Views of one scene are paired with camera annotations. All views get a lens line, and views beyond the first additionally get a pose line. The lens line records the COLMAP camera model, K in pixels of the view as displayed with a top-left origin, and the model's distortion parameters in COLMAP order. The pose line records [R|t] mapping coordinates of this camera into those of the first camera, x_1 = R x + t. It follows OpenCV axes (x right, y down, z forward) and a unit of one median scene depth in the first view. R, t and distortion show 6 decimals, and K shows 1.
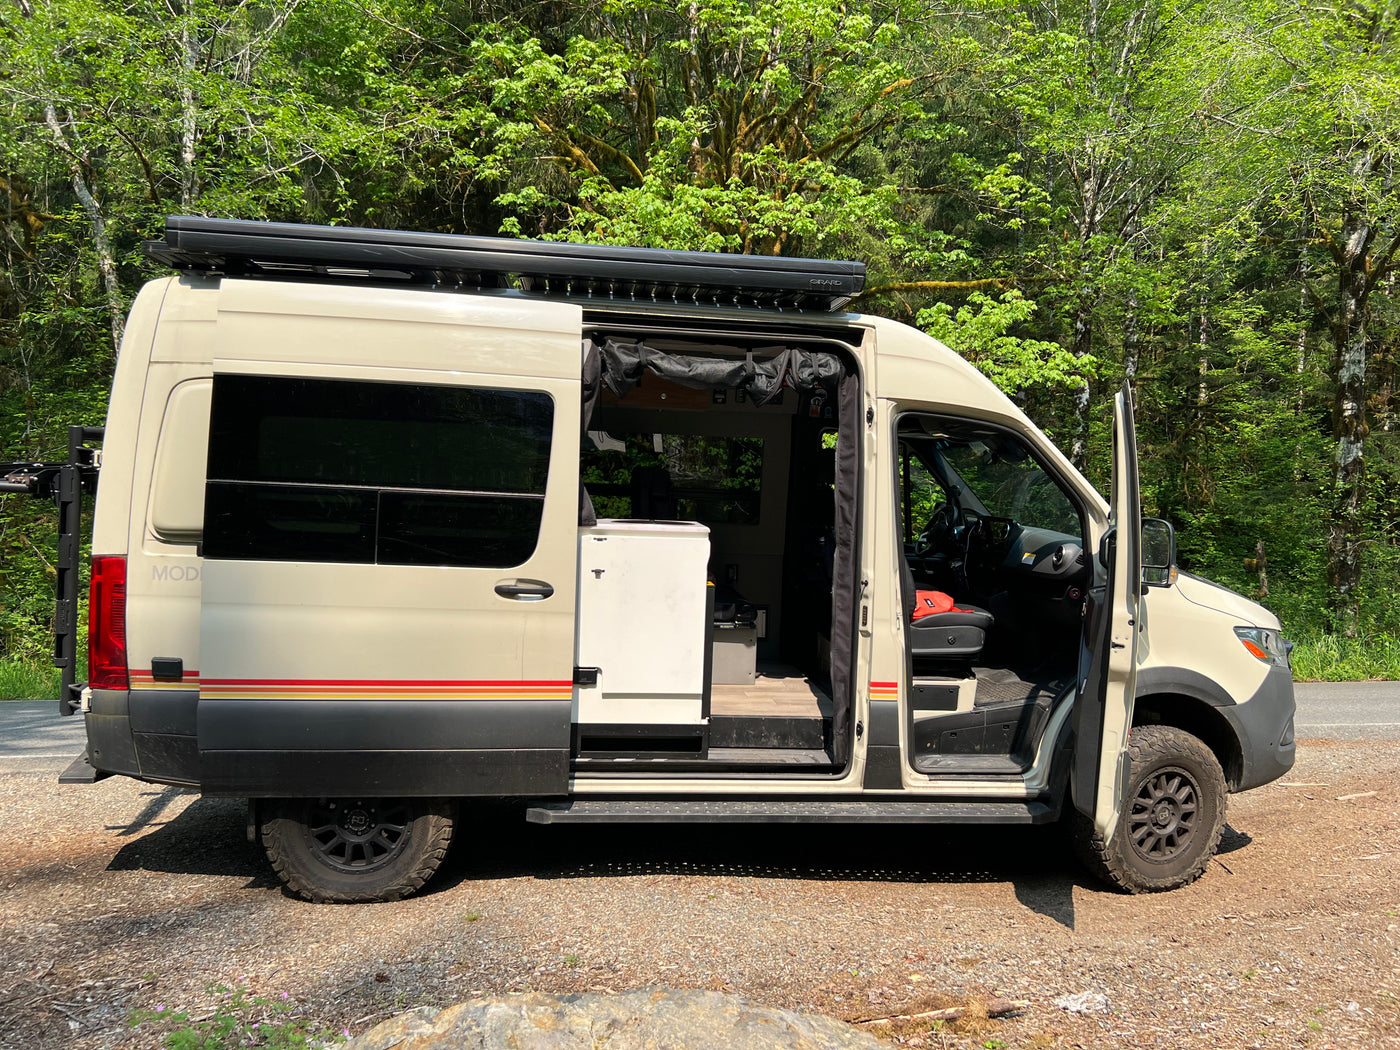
lens RADIAL K [[989.0, 0, 703.4], [0, 989.0, 532.1], [0, 0, 1]] dist [0.003330, -0.031763]
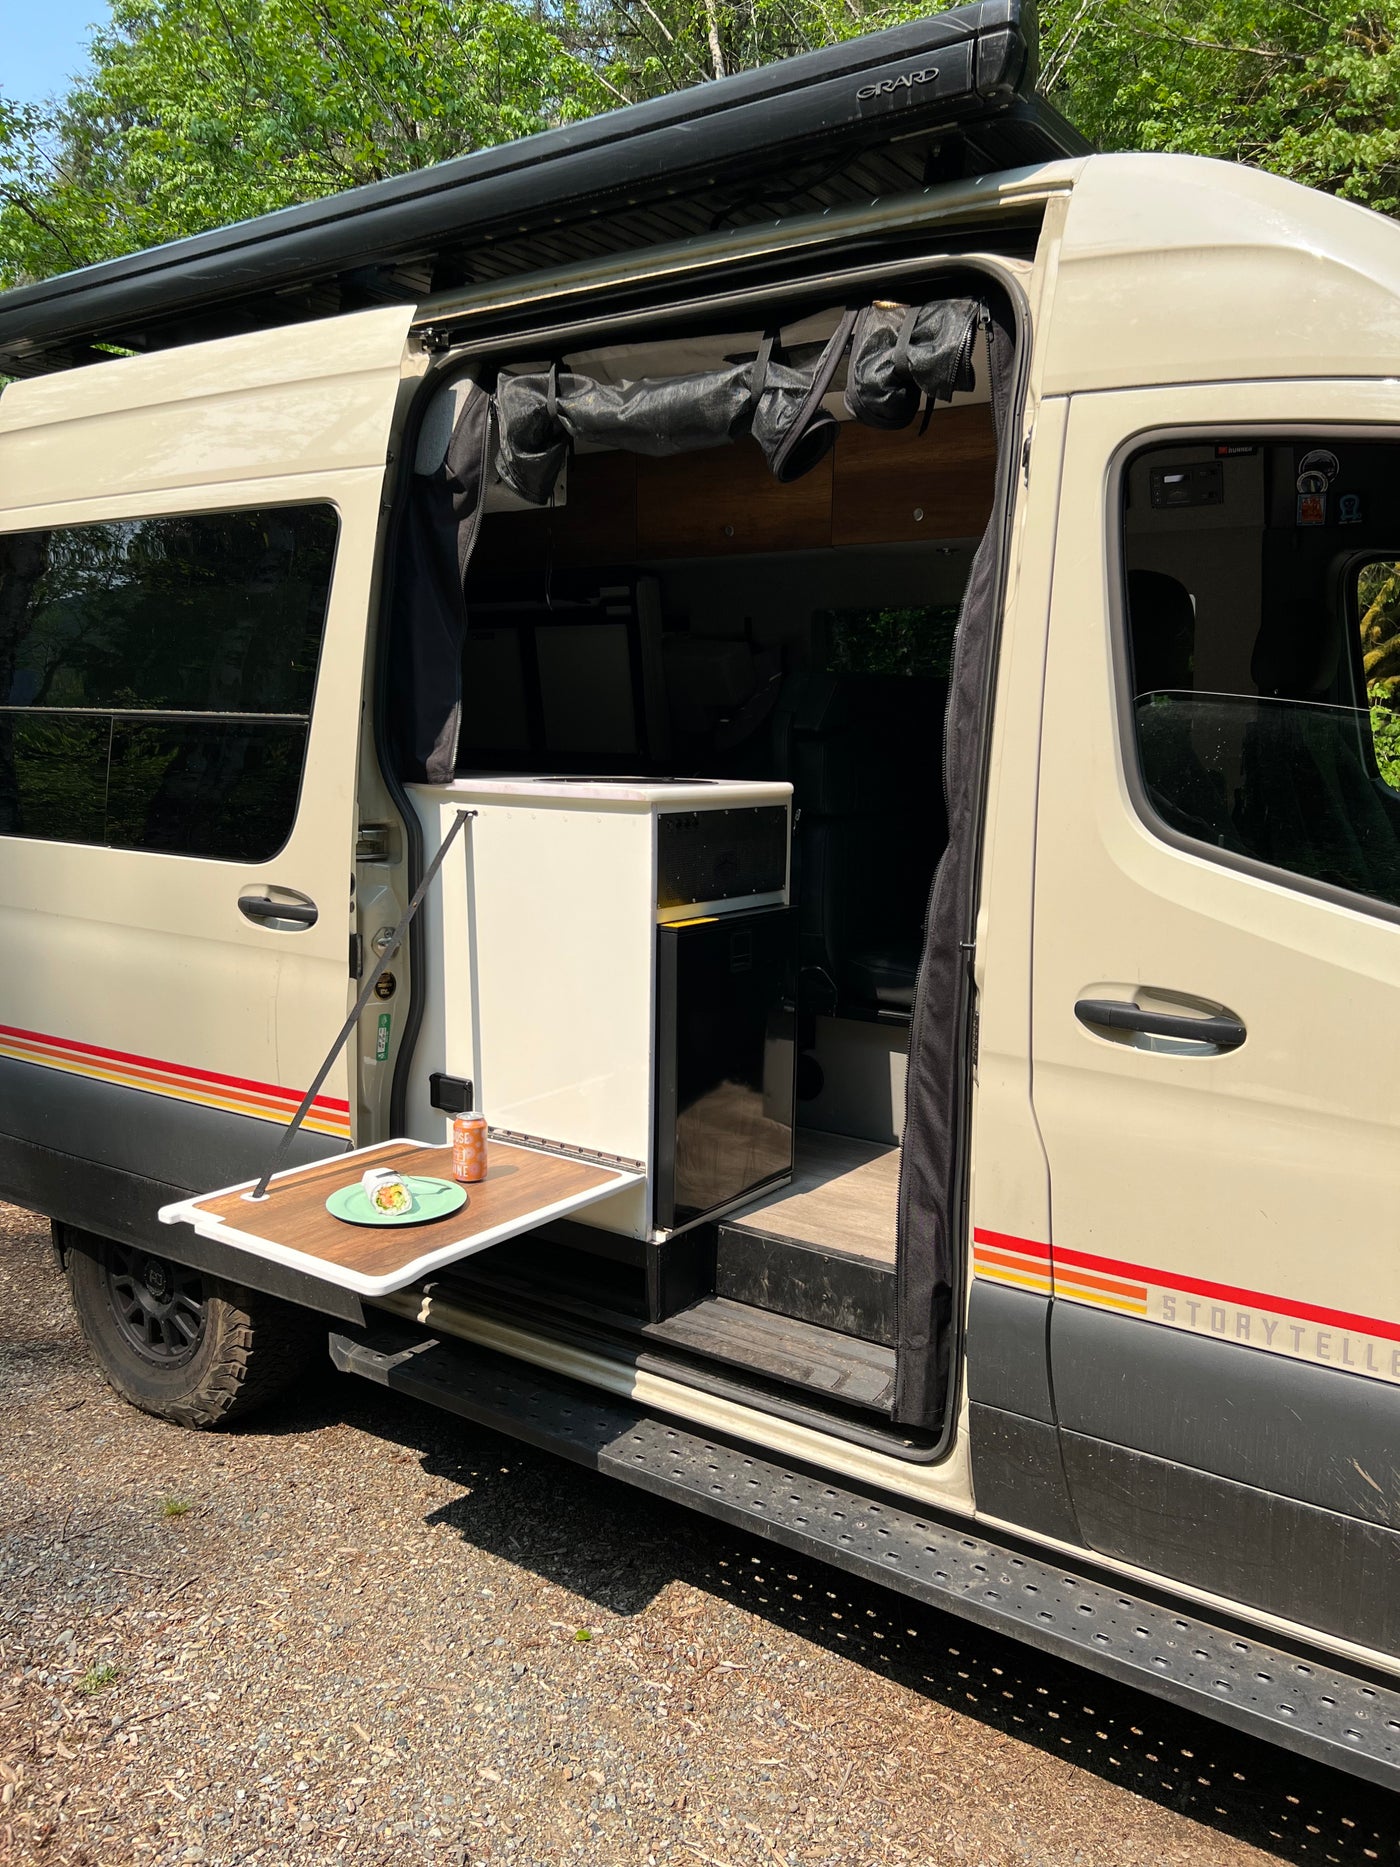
lens RADIAL K [[1399.6, 0, 697.9], [0, 1399.6, 927.6], [0, 0, 1]] dist [0.040963, -0.052501]
pose [[0.752008, 0.068315, -0.655604, 0.273270], [-0.016005, 0.996214, 0.085449, 0.002195], [0.658960, -0.053765, 0.750254, 0.368828]]
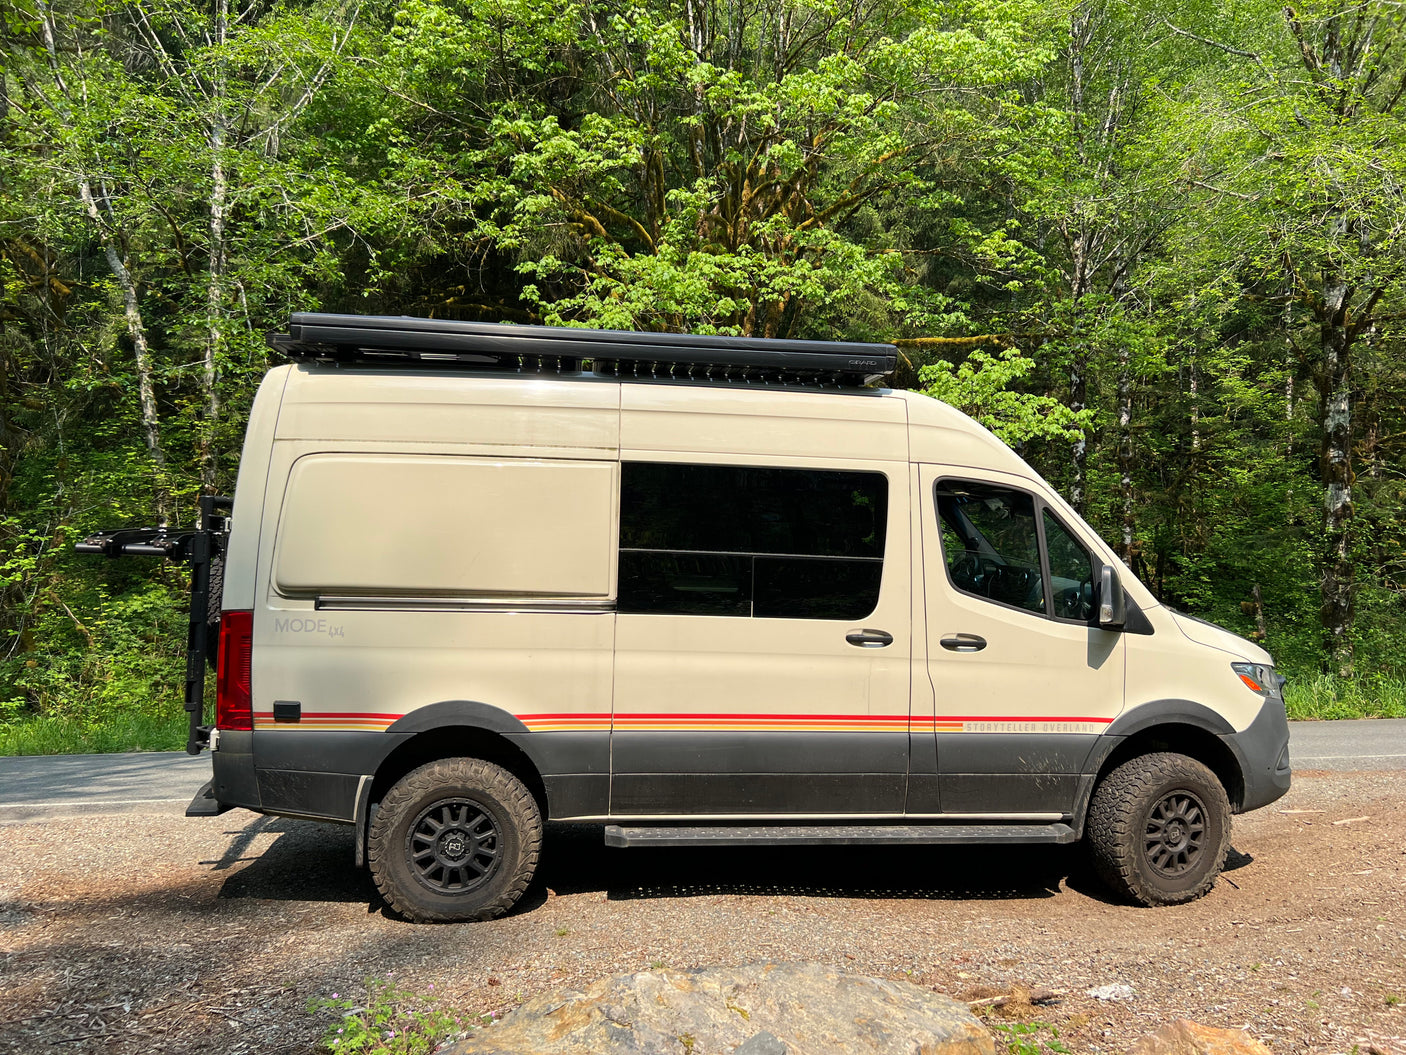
lens RADIAL K [[1014.5, 0, 698.8], [0, 1014.5, 527.6], [0, 0, 1]] dist [0.005564, -0.040083]
pose [[0.999885, -0.011517, 0.009885, -0.051142], [0.012031, 0.998489, -0.053622, -0.001581], [-0.009252, 0.053735, 0.998512, -0.100538]]
